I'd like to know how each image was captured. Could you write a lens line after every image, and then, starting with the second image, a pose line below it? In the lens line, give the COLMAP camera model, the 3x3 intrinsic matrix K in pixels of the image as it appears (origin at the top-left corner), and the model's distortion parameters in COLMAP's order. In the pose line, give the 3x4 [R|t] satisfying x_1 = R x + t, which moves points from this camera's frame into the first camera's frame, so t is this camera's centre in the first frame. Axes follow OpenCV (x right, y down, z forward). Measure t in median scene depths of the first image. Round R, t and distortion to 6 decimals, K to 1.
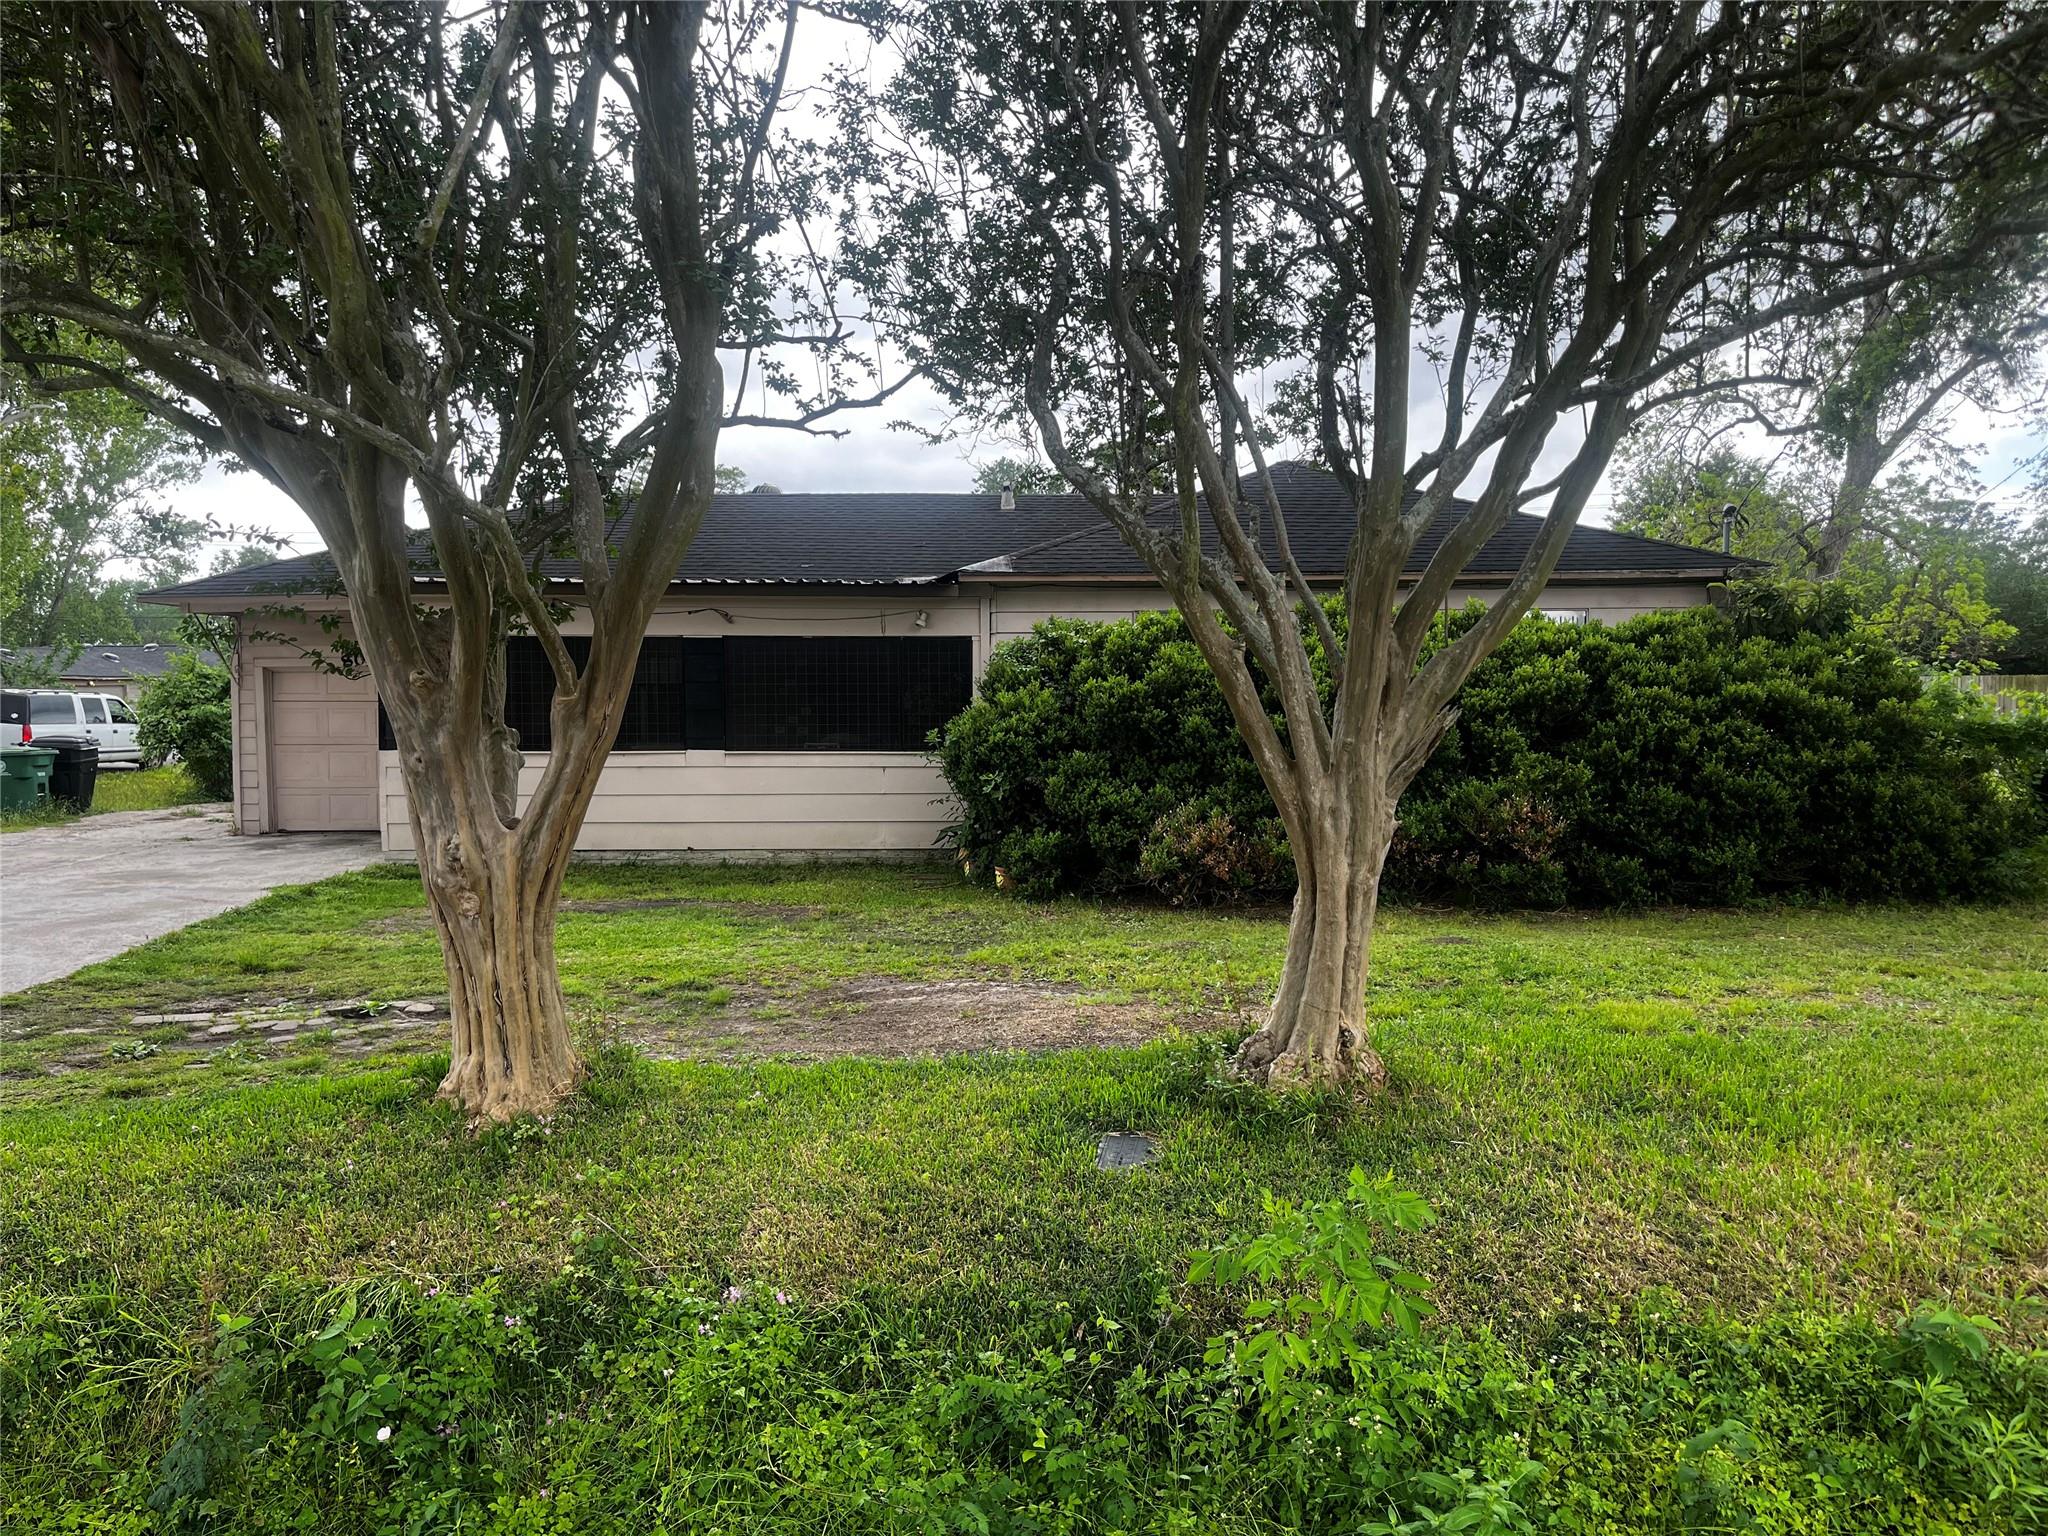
lens RADIAL K [[1550.9, 0, 1035.1], [0, 1550.9, 770.2], [0, 0, 1]] dist [0.053275, -0.077927]
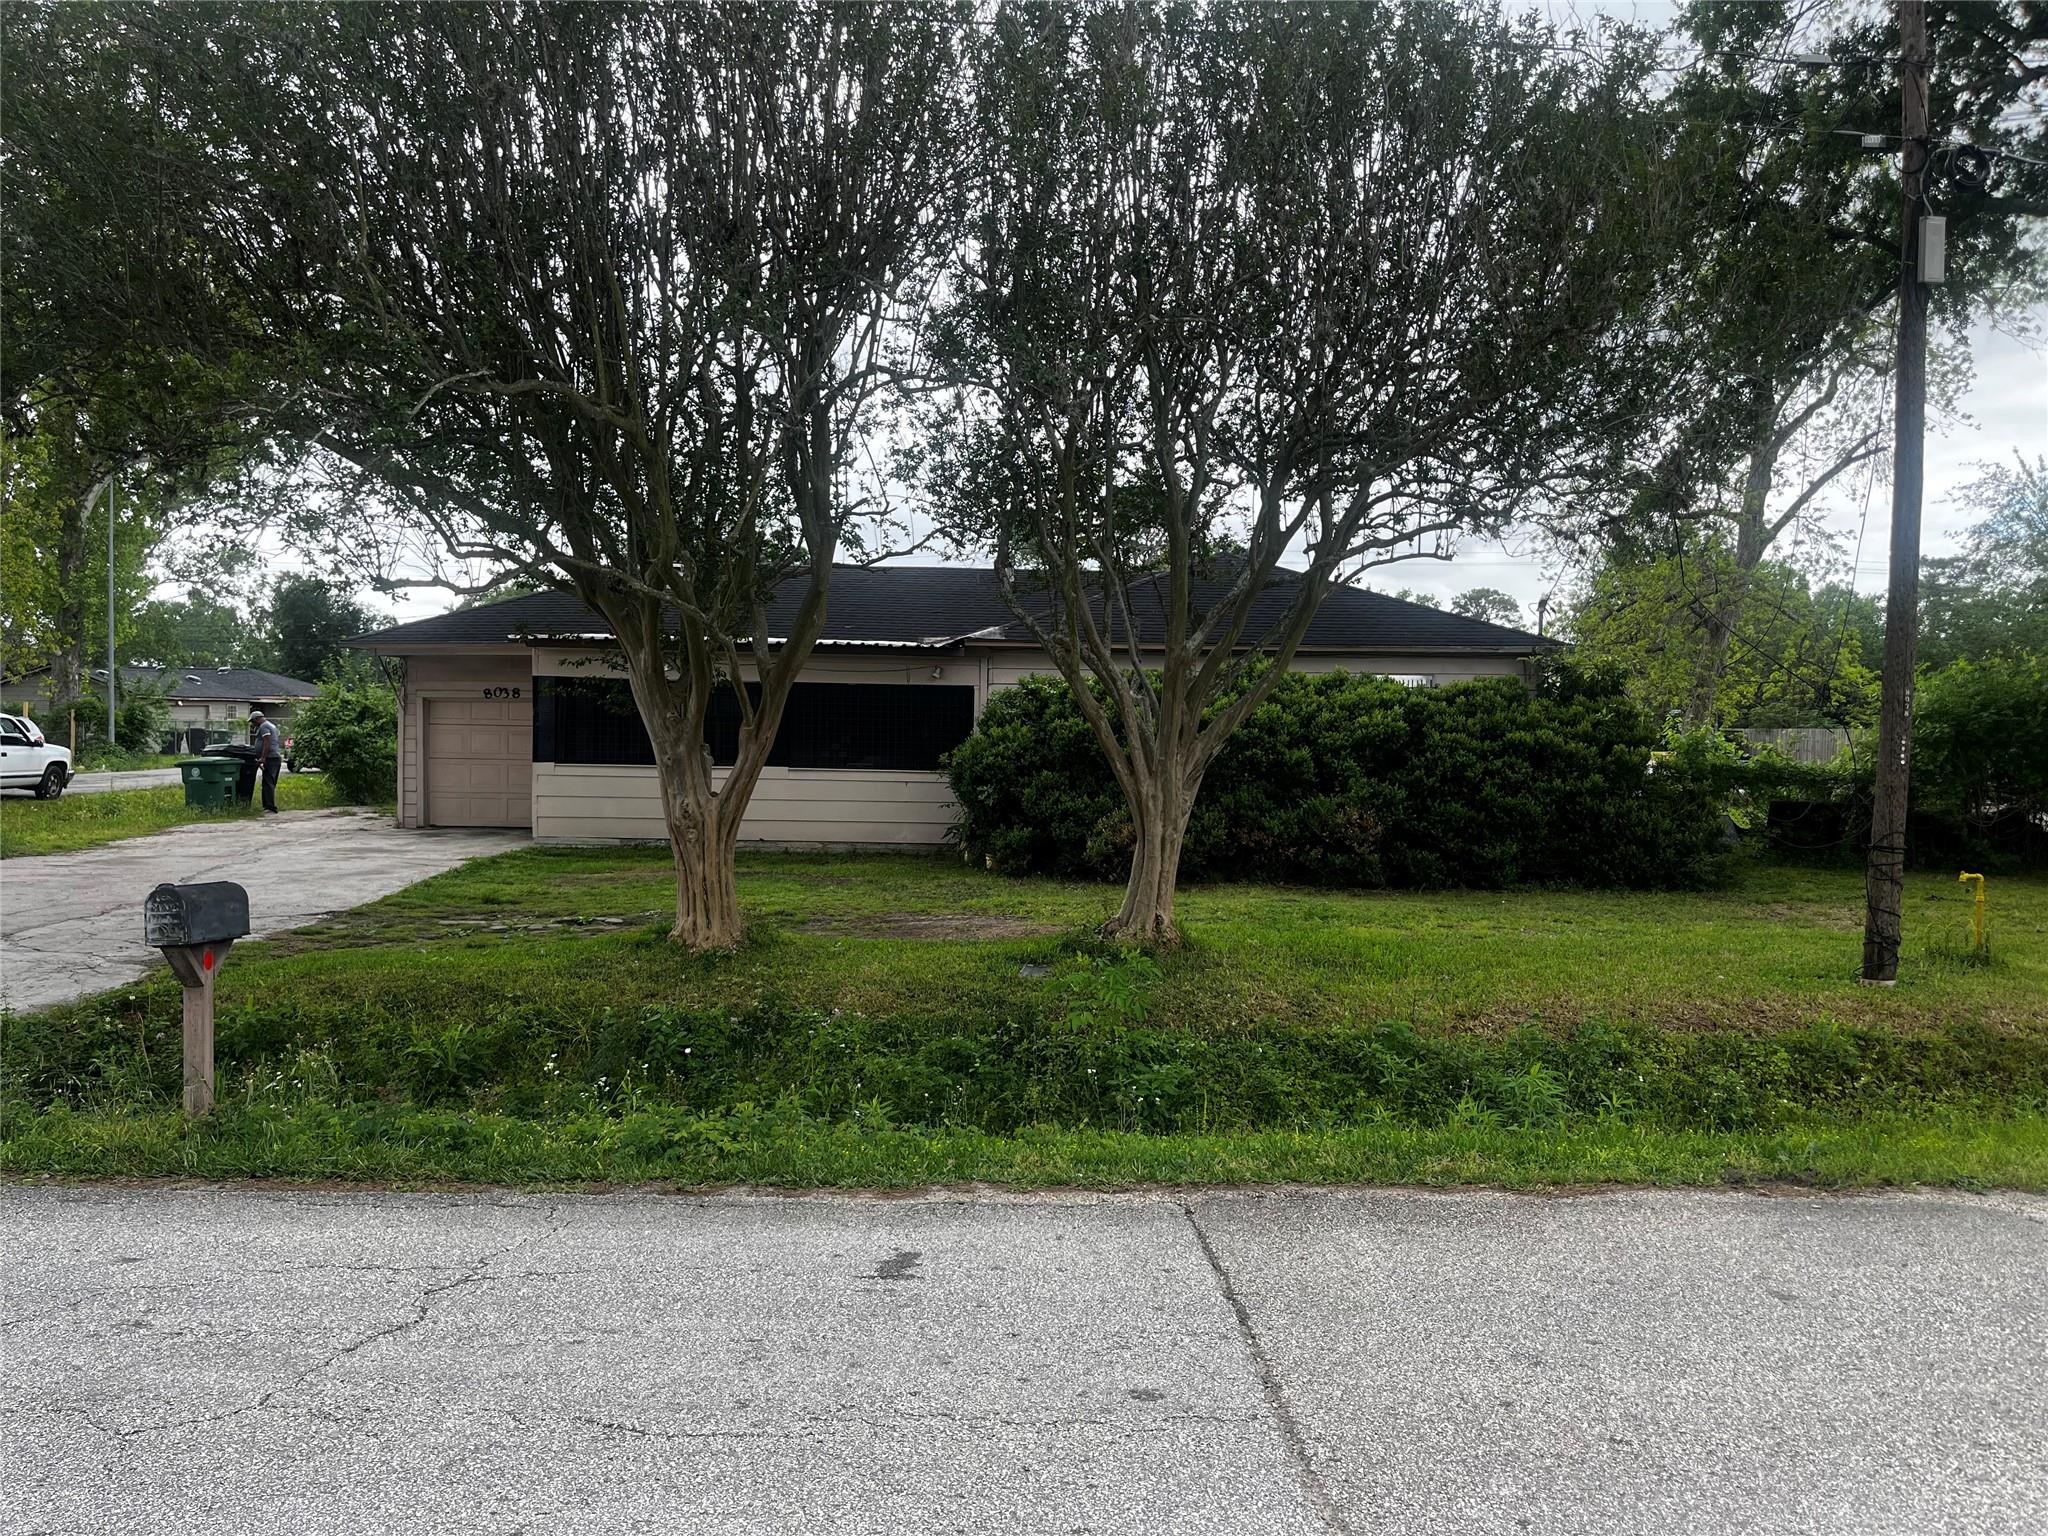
lens RADIAL K [[1549.9, 0, 1041.1], [0, 1549.9, 777.1], [0, 0, 1]] dist [0.052083, -0.076716]
pose [[0.999791, 0.019320, -0.006623, 0.033724], [-0.019435, 0.999652, -0.017811, 0.018653], [0.006277, 0.017936, 0.999819, -0.410187]]
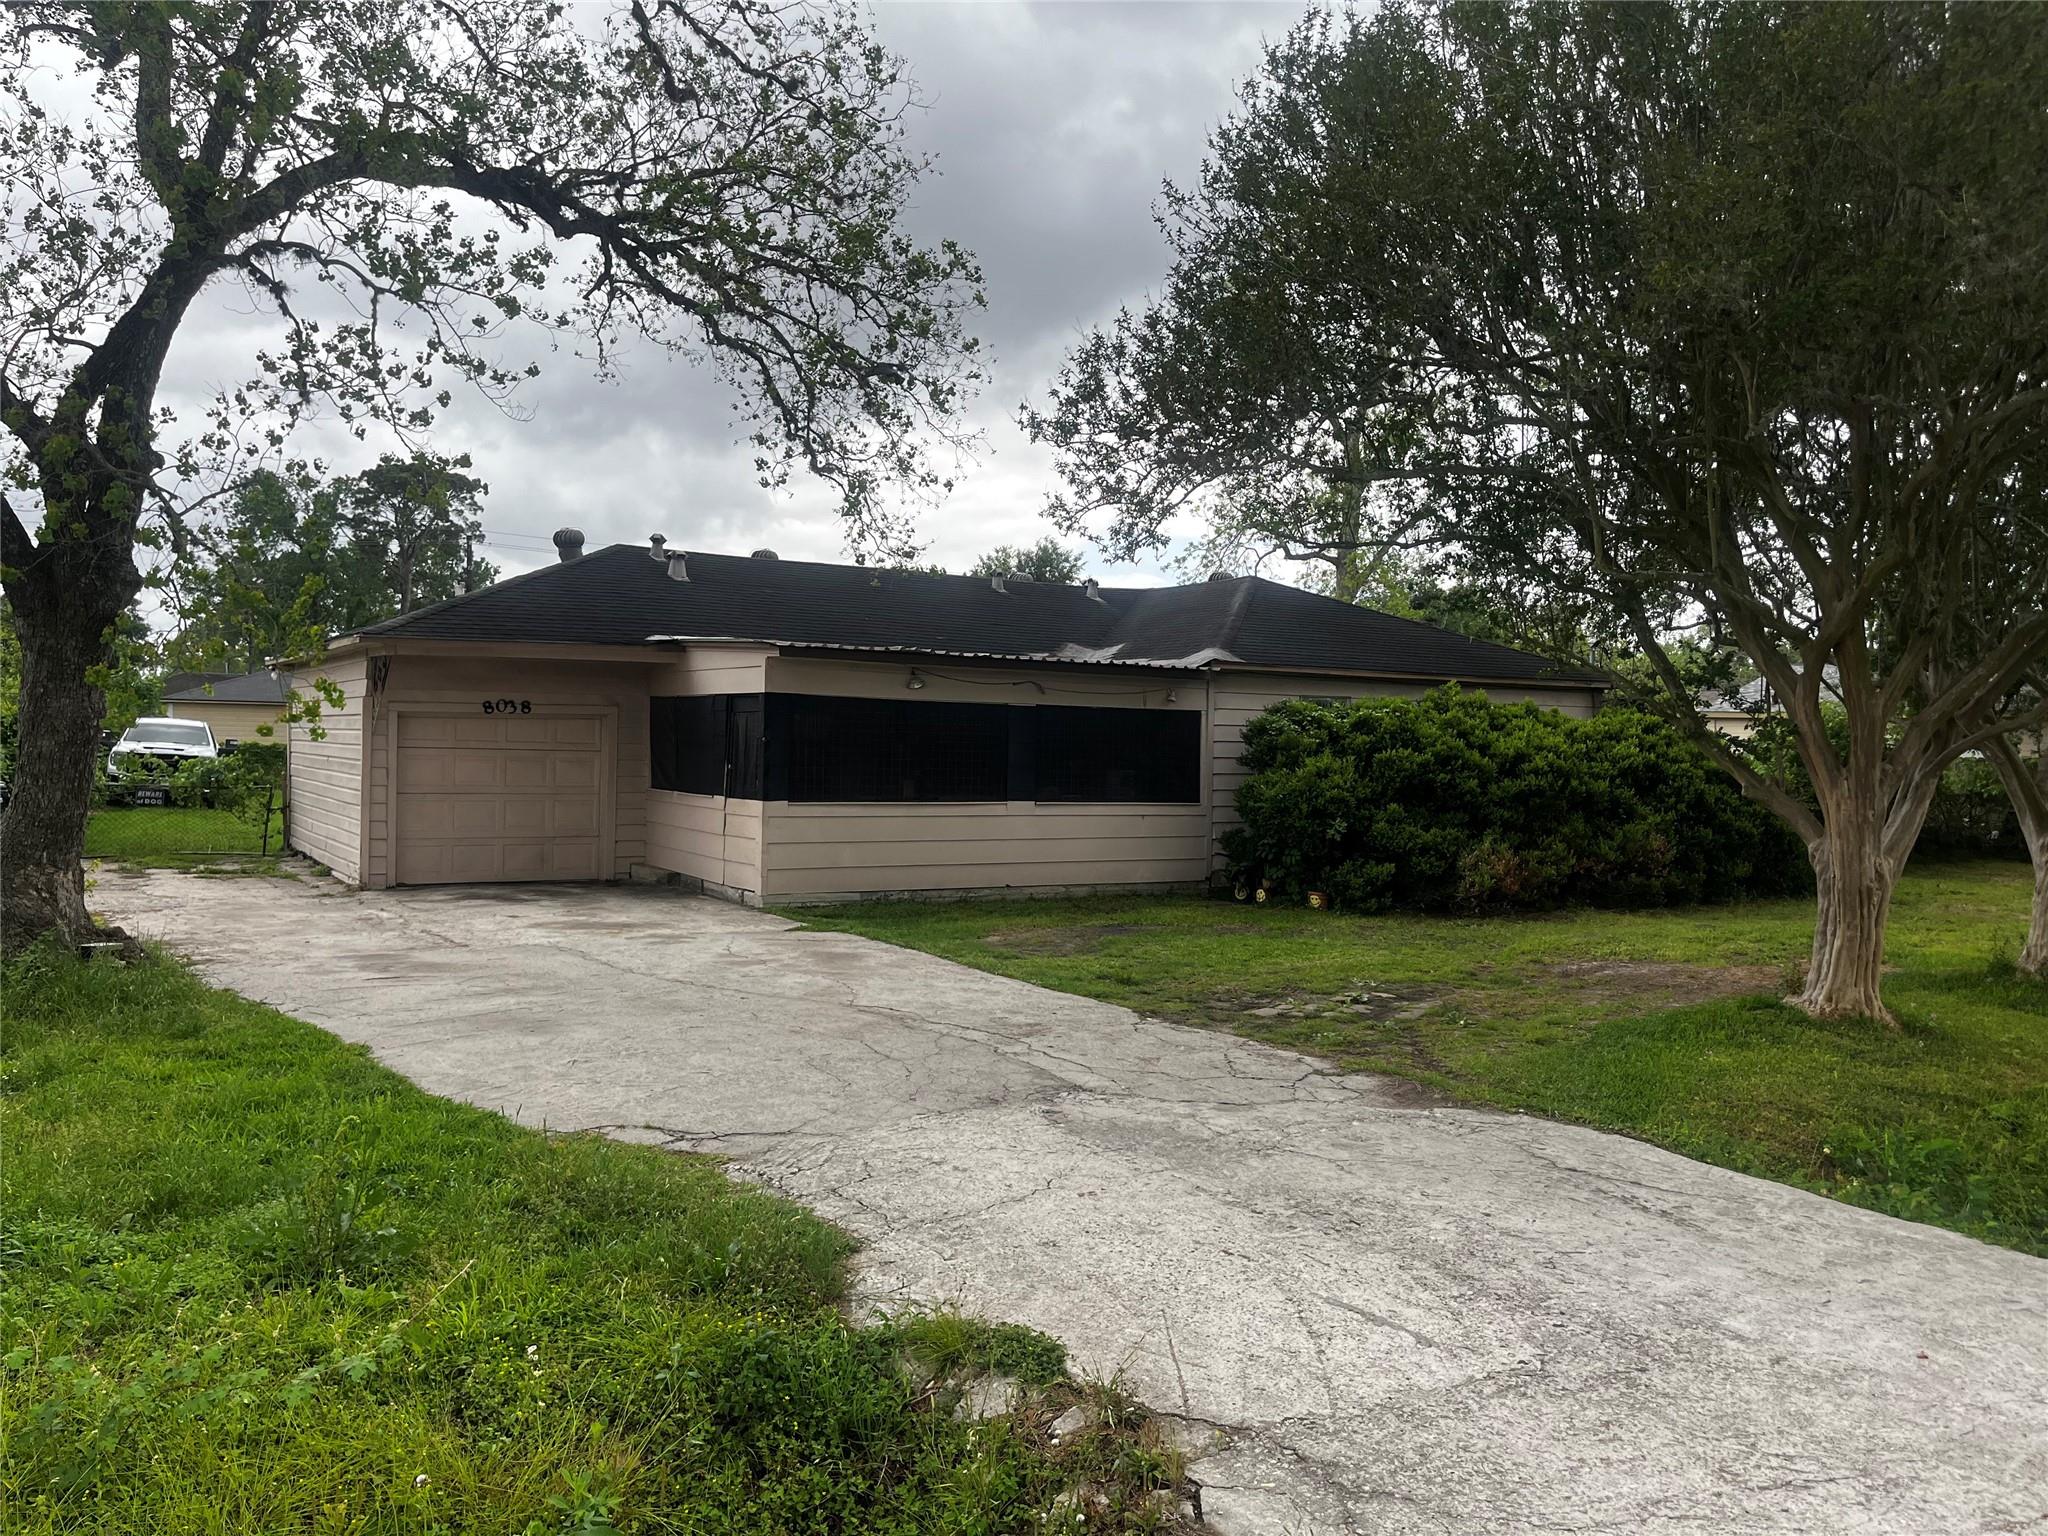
lens RADIAL K [[1550.9, 0, 1035.1], [0, 1550.9, 770.2], [0, 0, 1]] dist [0.053275, -0.077927]
pose [[0.865897, 0.014191, 0.500021, -0.943168], [0.001171, 0.999537, -0.030396, -0.000861], [-0.500221, 0.026905, 0.865480, -0.019391]]
